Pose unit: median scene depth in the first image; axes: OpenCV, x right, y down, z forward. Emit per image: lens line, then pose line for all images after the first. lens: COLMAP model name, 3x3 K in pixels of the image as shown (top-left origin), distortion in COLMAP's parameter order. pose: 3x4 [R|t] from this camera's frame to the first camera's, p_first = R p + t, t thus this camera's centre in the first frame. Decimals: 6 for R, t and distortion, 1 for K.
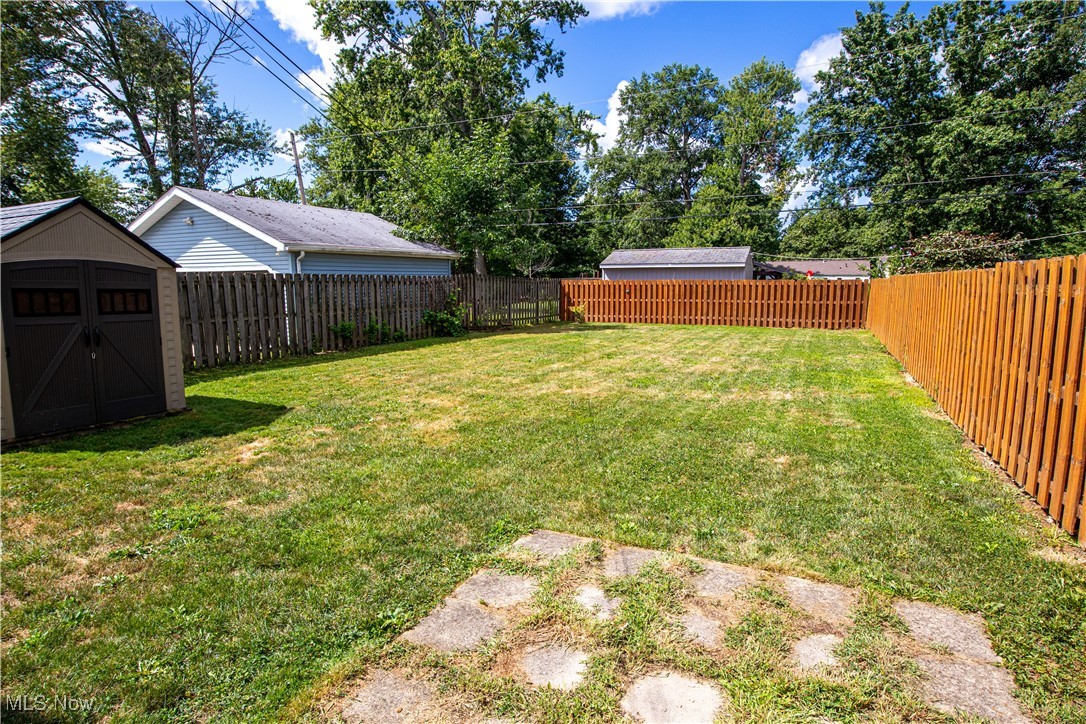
lens RADIAL K [[559.8, 0, 553.4], [0, 559.8, 356.4], [0, 0, 1]] dist [-0.030979, 0.005360]
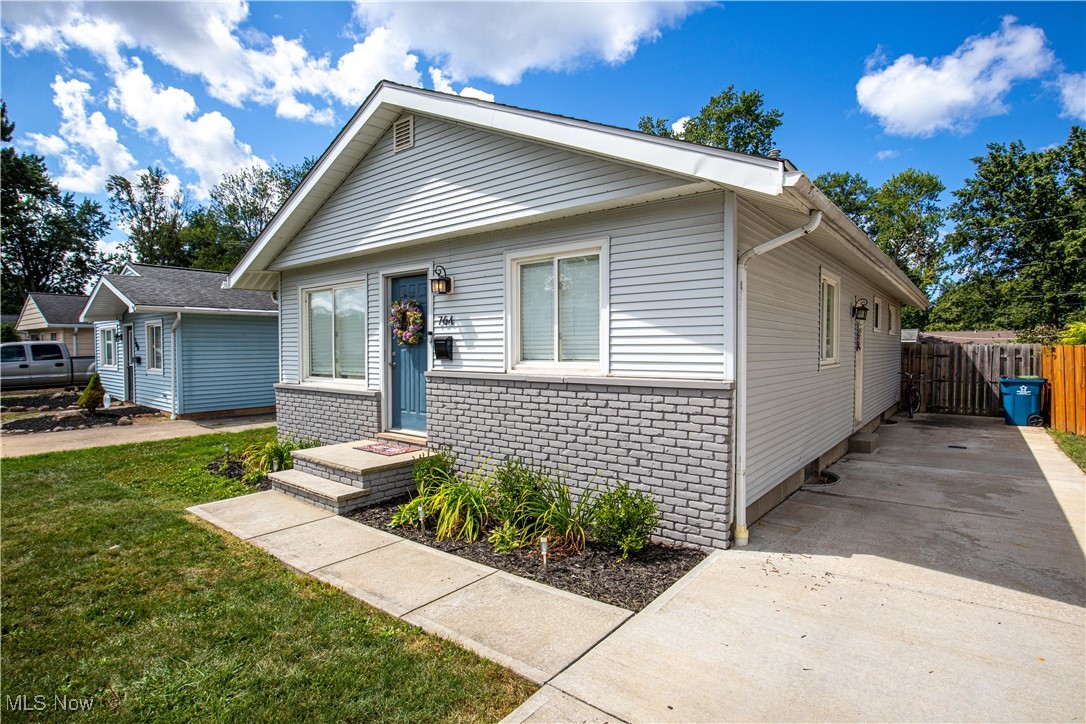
lens RADIAL K [[552.2, 0, 559.9], [0, 552.2, 352.9], [0, 0, 1]] dist [-0.024092, 0.000818]
pose [[0.978489, 0.005351, -0.206229, -0.137097], [-0.029759, 0.992869, -0.115437, 0.025870], [0.204141, 0.119091, 0.971671, -0.305919]]
